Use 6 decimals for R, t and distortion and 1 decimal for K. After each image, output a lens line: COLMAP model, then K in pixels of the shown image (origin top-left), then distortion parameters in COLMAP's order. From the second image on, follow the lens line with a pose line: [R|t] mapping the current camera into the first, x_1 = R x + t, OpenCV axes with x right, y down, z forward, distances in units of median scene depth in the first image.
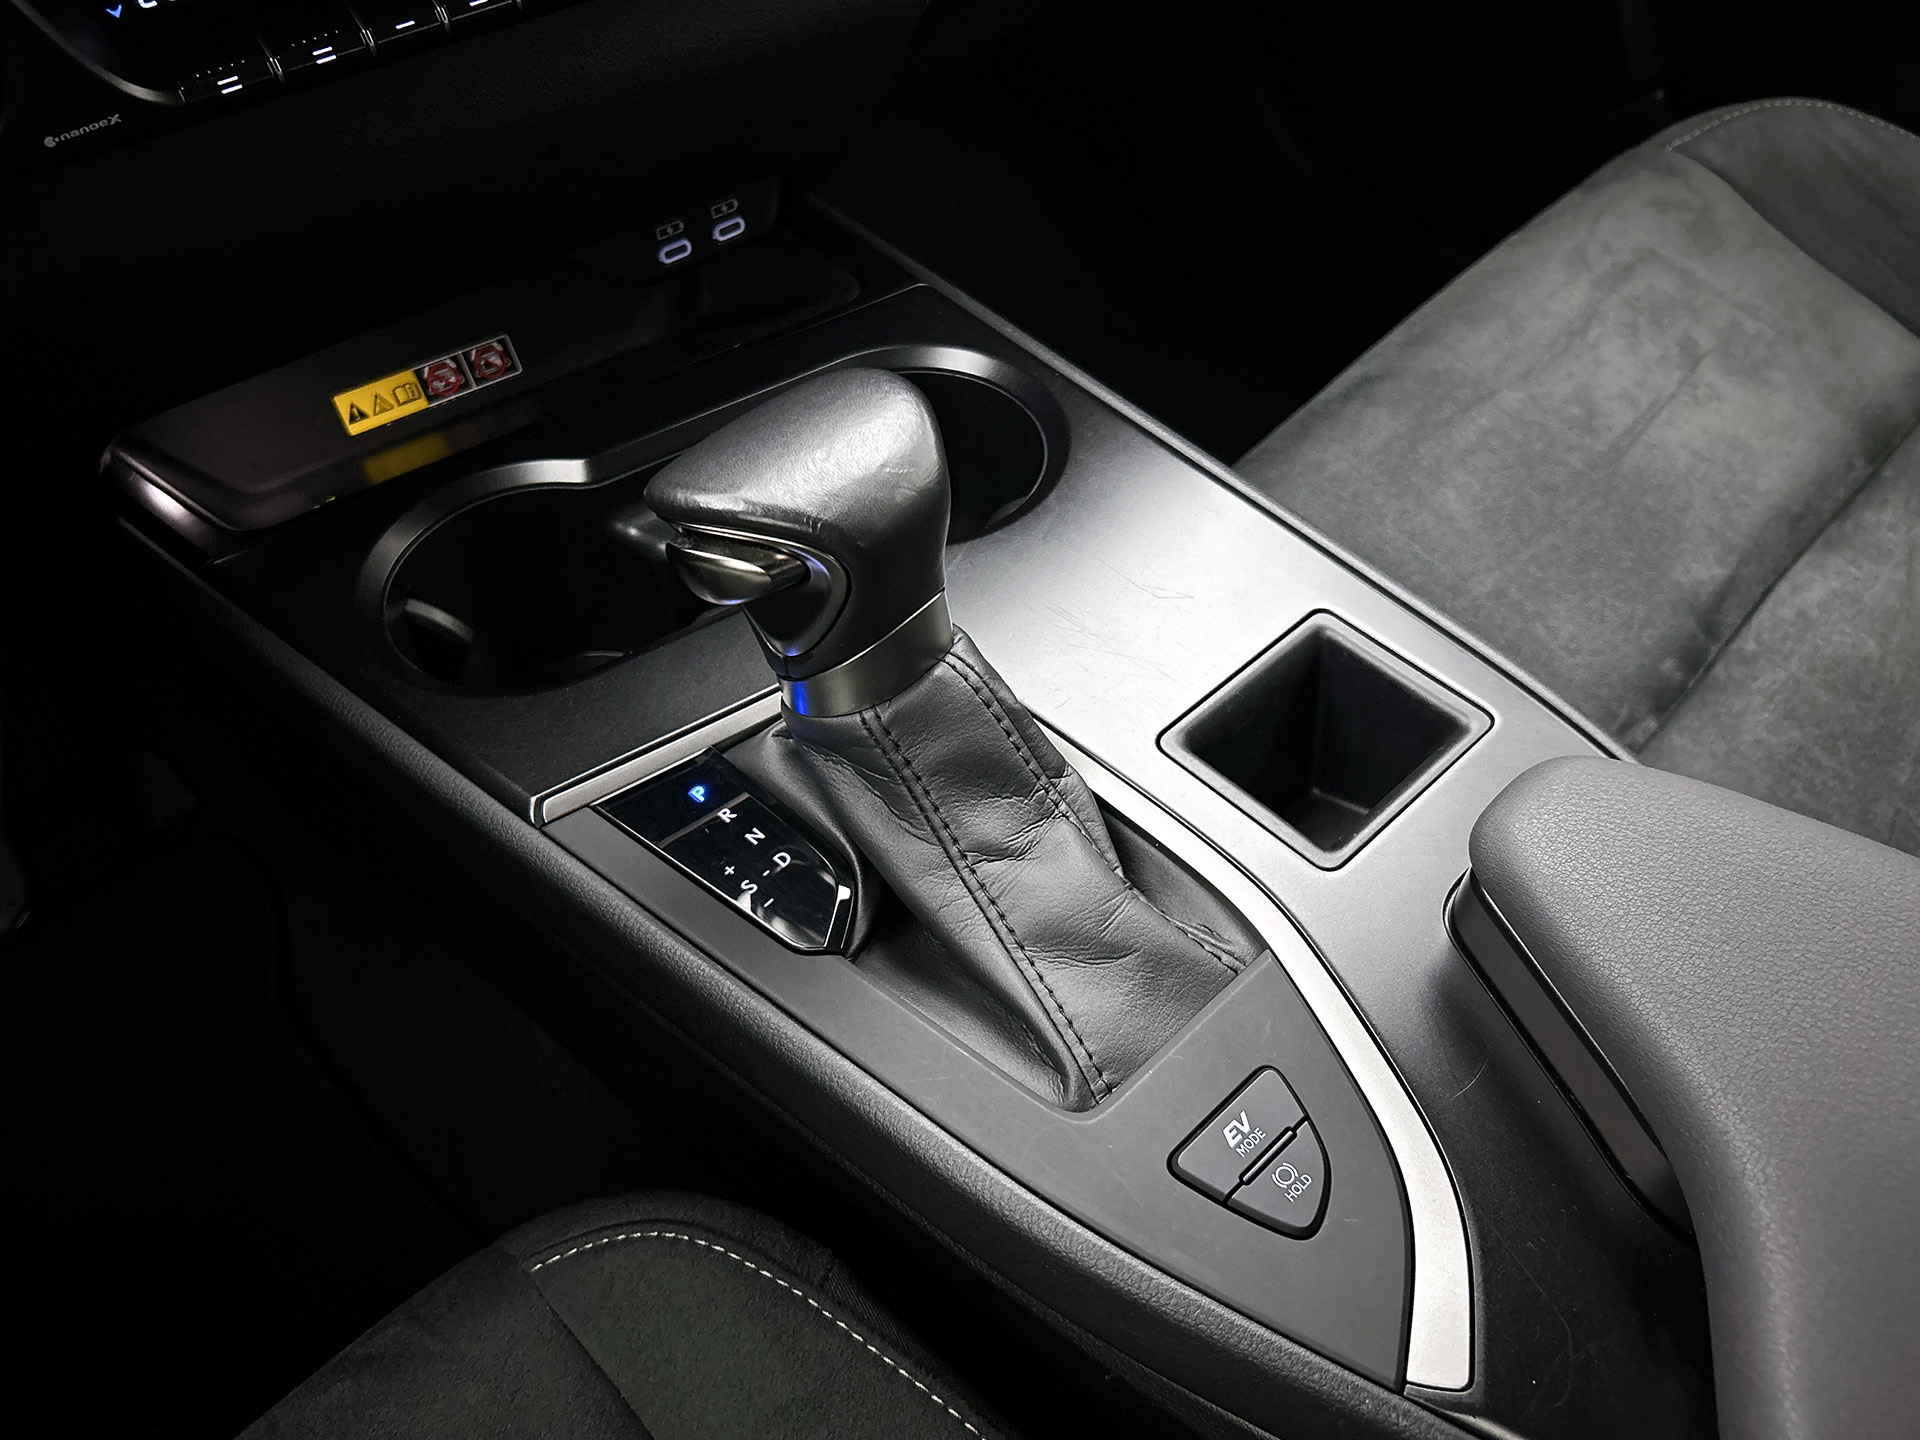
lens RADIAL K [[1535.2, 0, 960.0], [0, 1535.2, 720.0], [0, 0, 1]] dist [-0.005629, -0.003724]
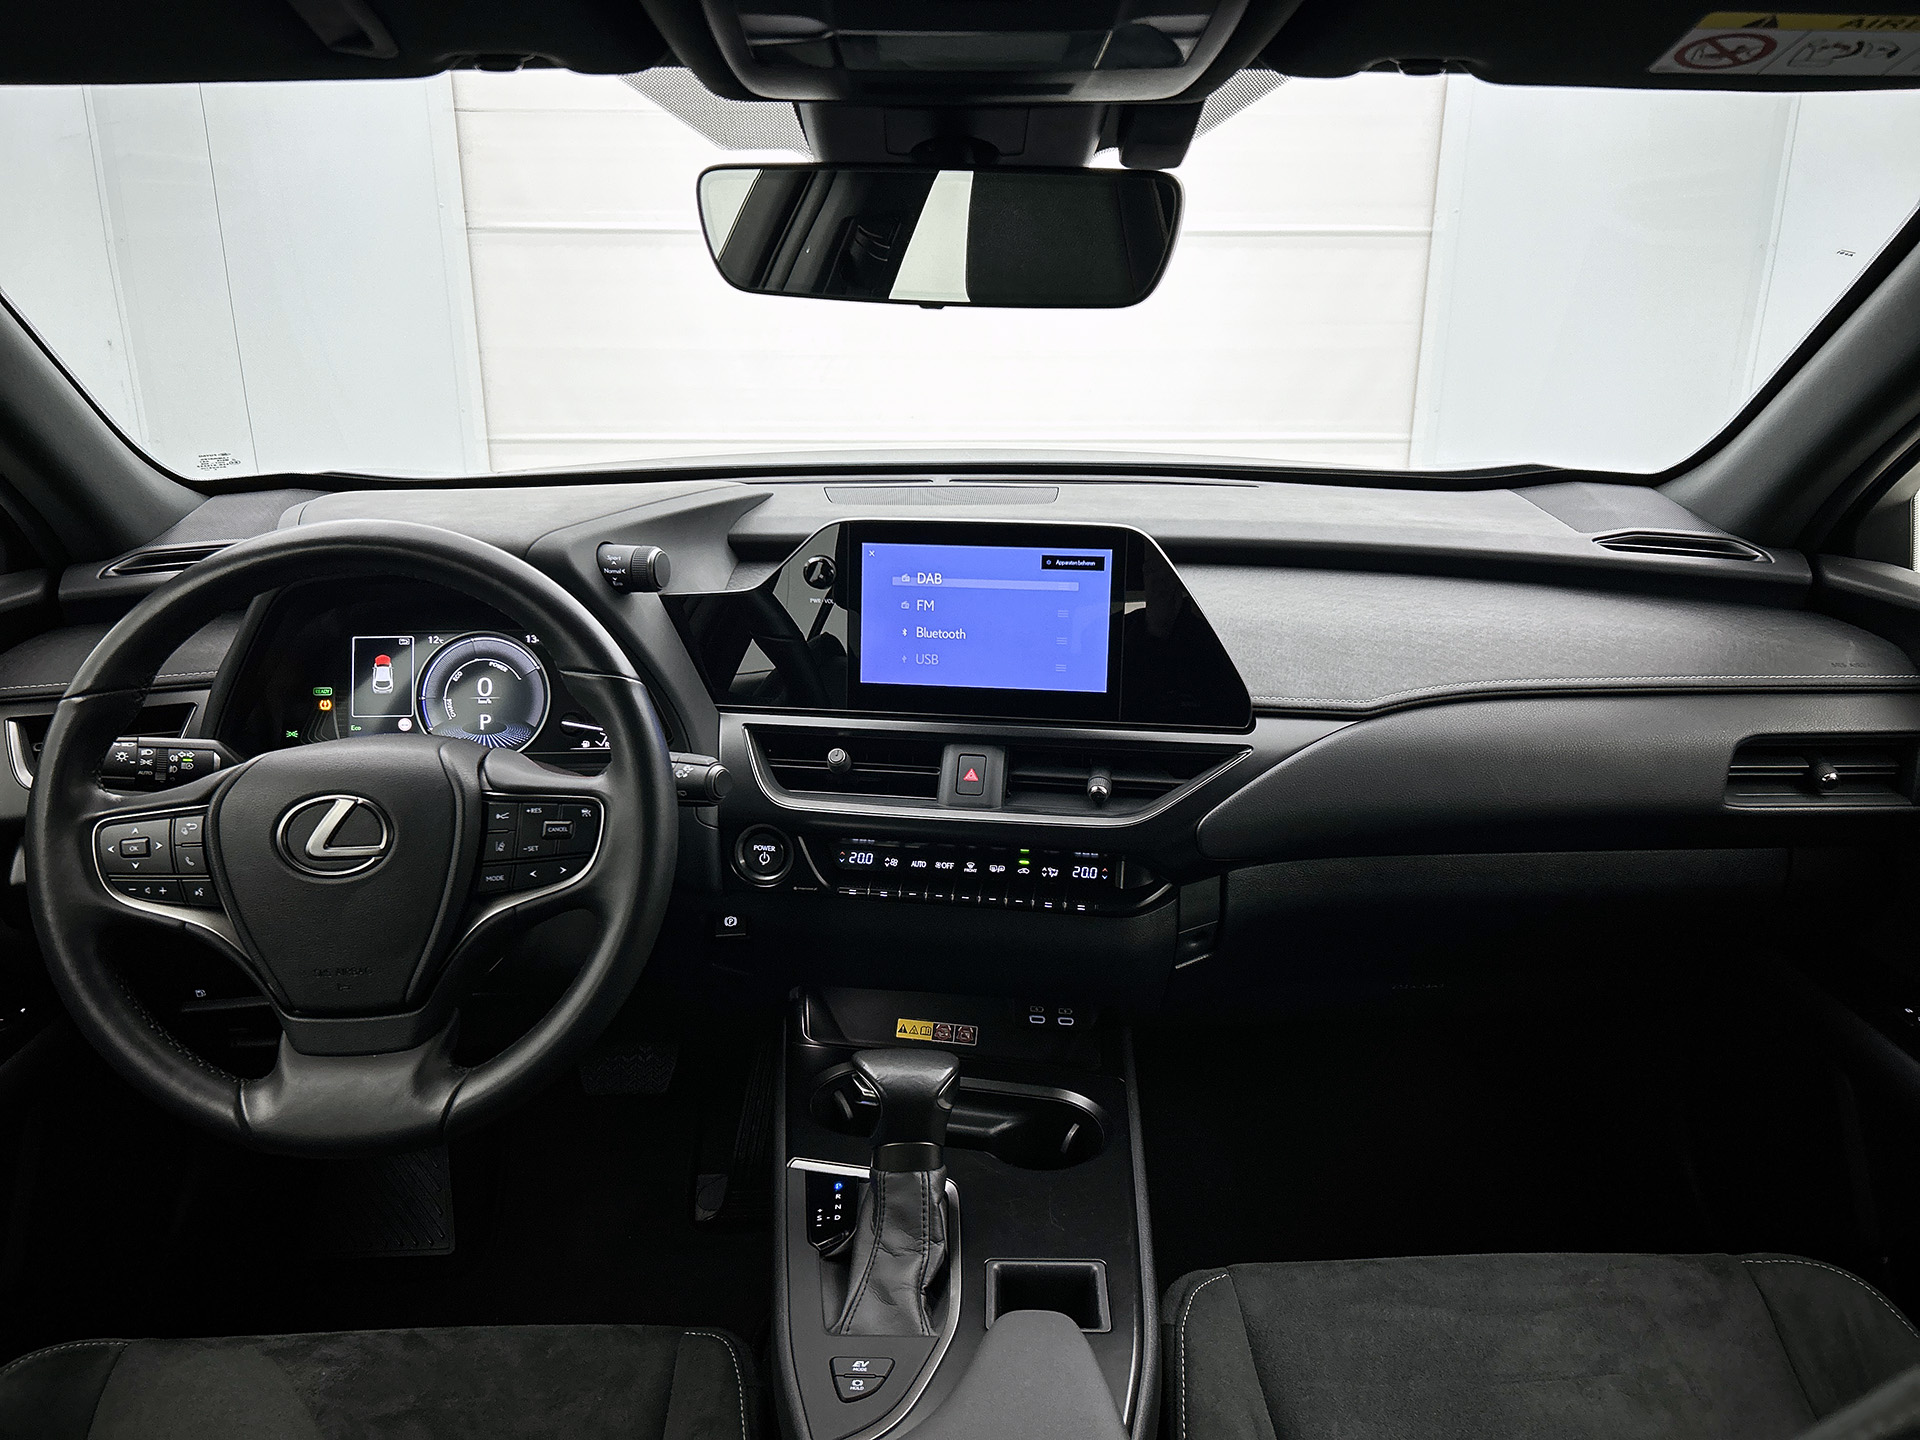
lens RADIAL K [[1427.2, 0, 934.6], [0, 1427.2, 716.3], [0, 0, 1]] dist [0.030422, -0.004646]
pose [[0.716709, 0.245077, -0.652890, 0.862471], [-0.544943, 0.781017, -0.305038, 0.050479], [0.435160, 0.574412, 0.693316, -0.658805]]
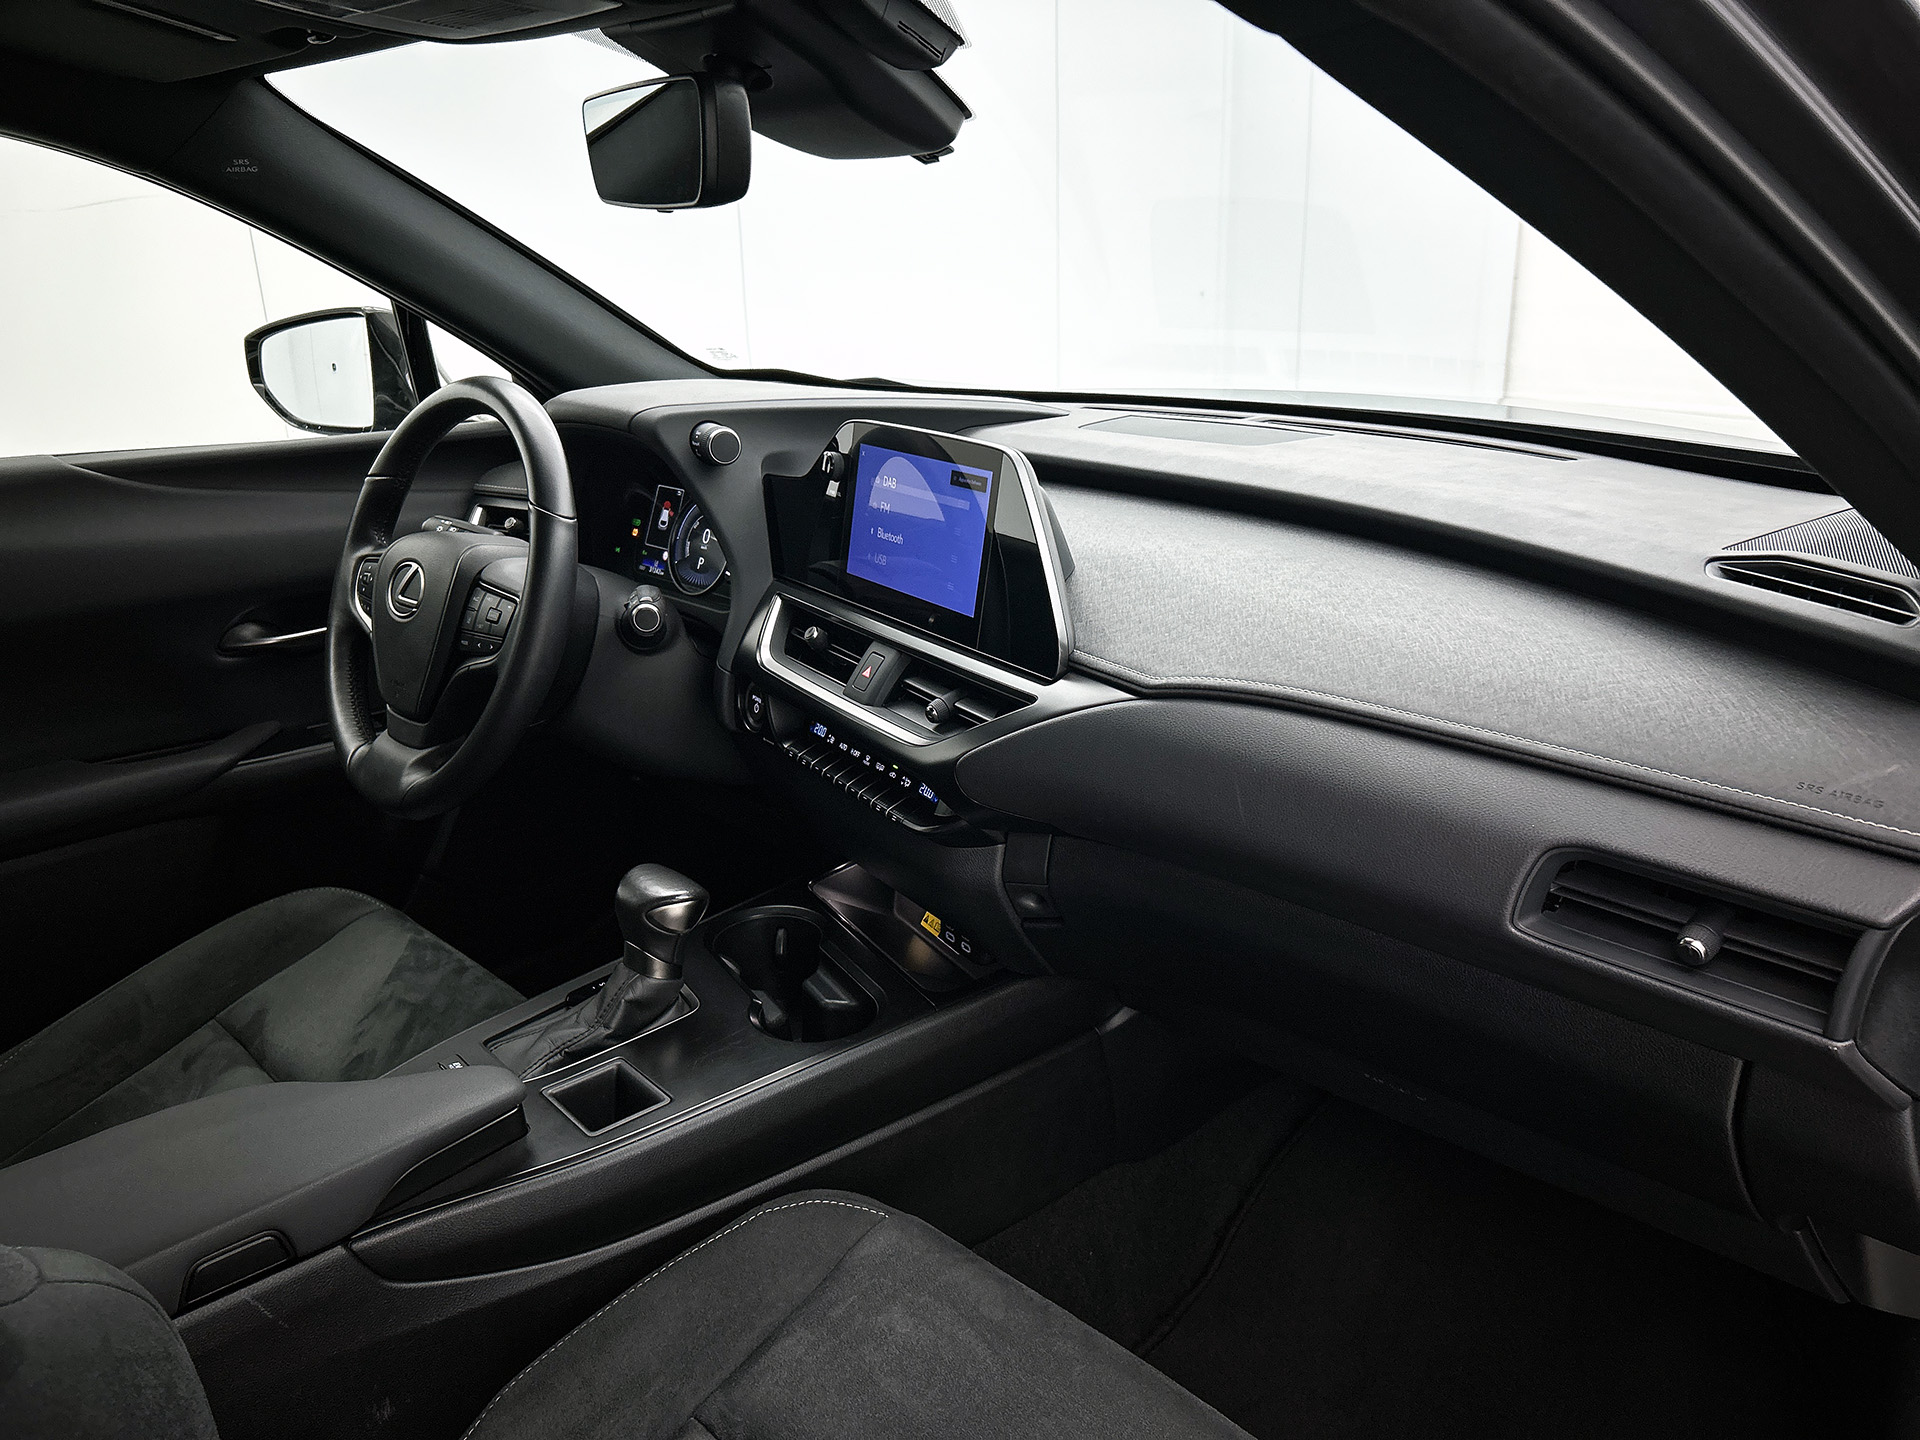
lens RADIAL K [[1427.2, 0, 934.6], [0, 1427.2, 716.3], [0, 0, 1]] dist [0.030422, -0.004646]
pose [[-0.025163, 0.356732, -0.933868, 1.493315], [-0.748571, 0.612428, 0.254114, -0.931050], [0.662577, 0.705461, 0.251628, 0.235902]]
